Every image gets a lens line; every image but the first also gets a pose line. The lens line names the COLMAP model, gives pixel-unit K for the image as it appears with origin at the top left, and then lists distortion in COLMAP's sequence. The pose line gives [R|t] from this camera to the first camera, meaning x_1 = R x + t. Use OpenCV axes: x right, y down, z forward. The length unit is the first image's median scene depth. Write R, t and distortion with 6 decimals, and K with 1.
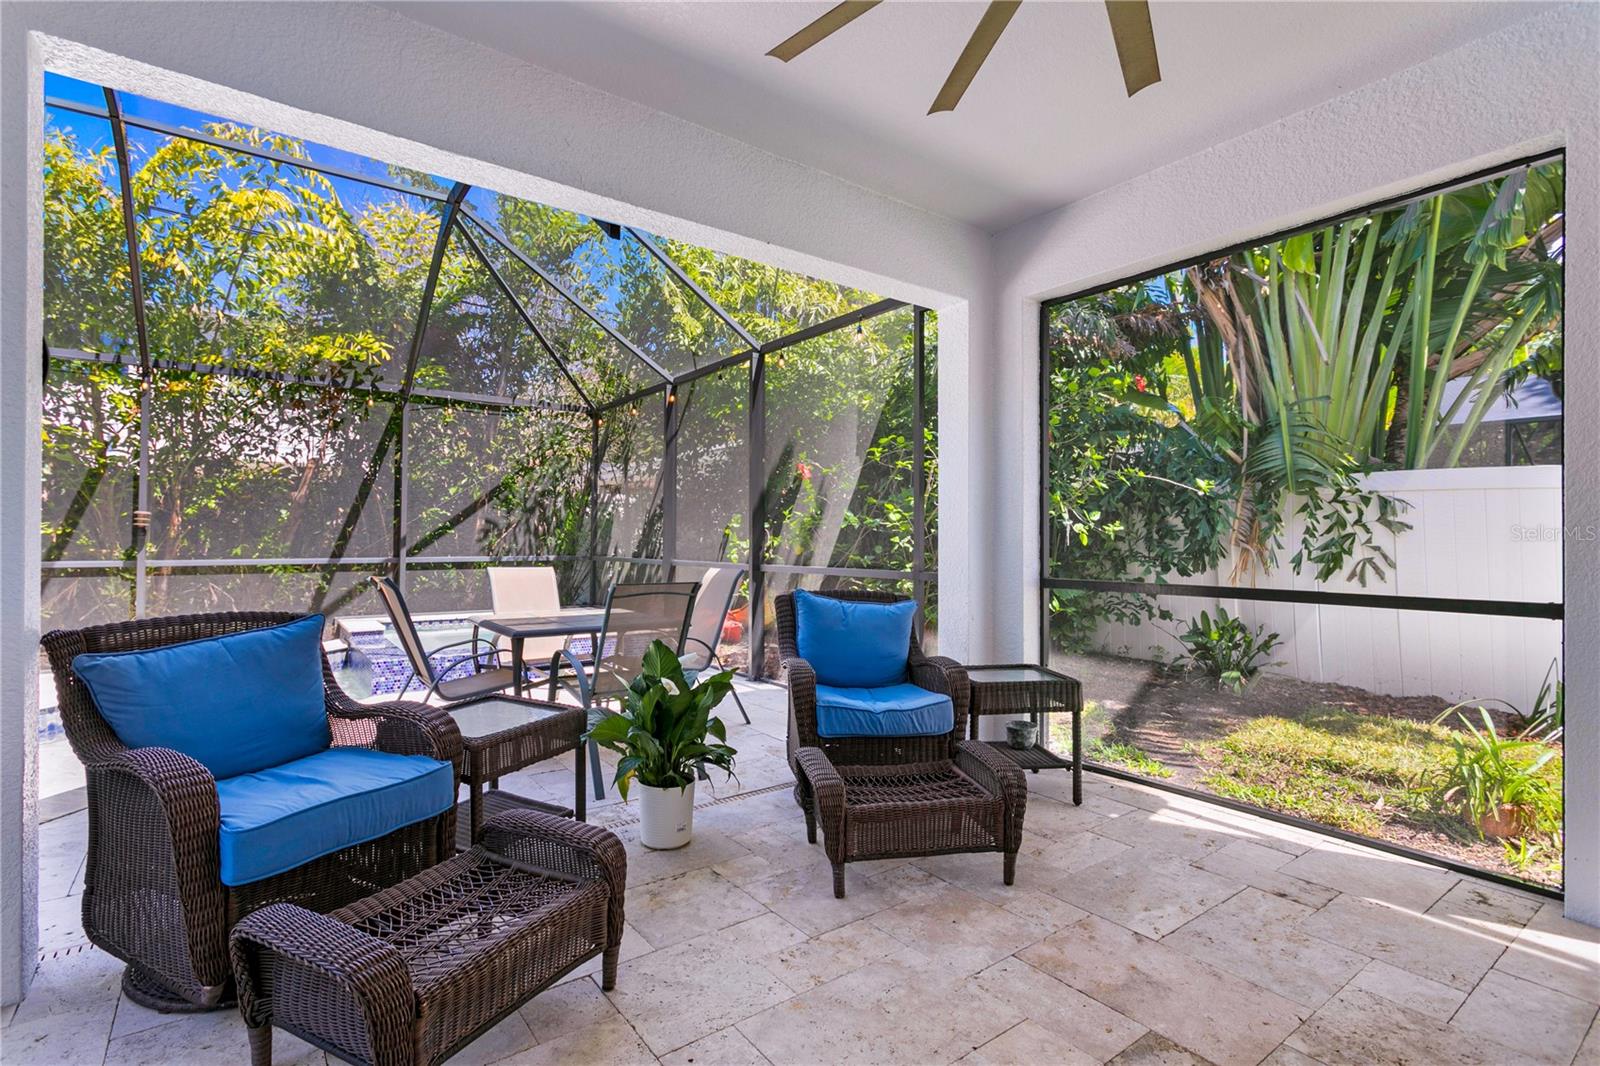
lens RADIAL K [[716.9, 0, 793.7], [0, 716.9, 530.9], [0, 0, 1]] dist [-0.000214, -0.000289]
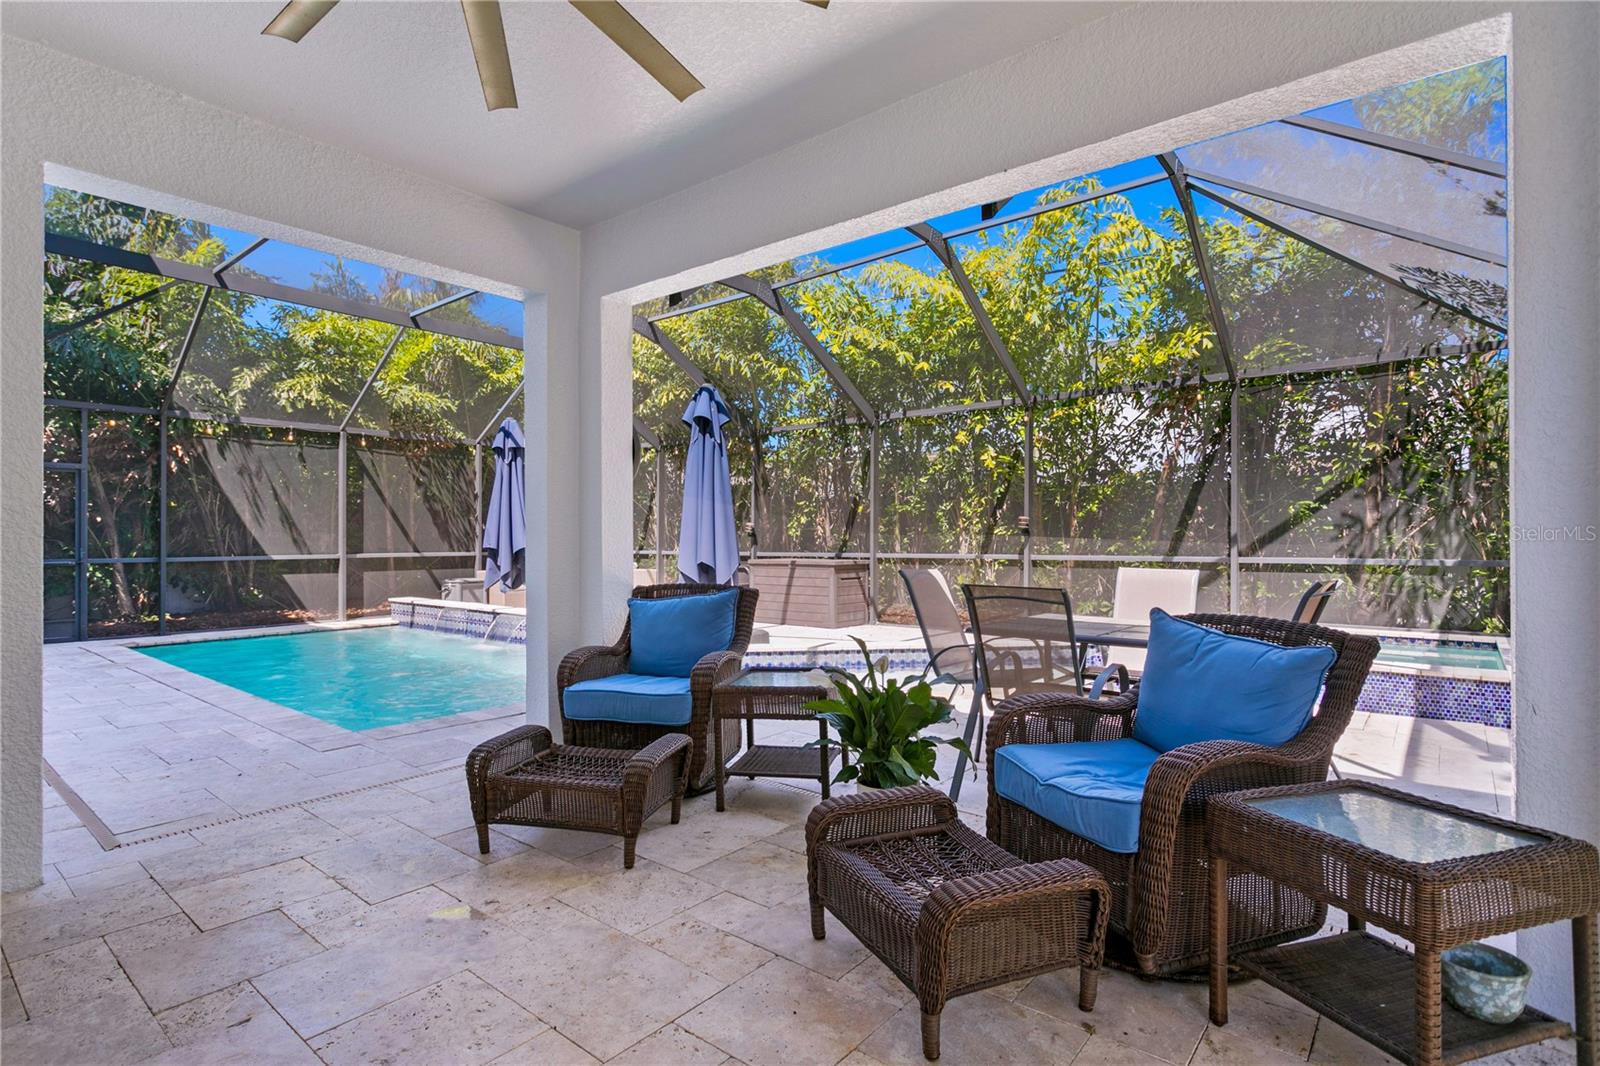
lens RADIAL K [[775.1, 0, 804.4], [0, 775.1, 537.7], [0, 0, 1]] dist [-0.000472, -0.000156]
pose [[0.278819, -0.002741, -0.960340, 0.267337], [0.014622, 0.999892, 0.001392, 0.002305], [0.960232, -0.014431, 0.278829, 0.194521]]
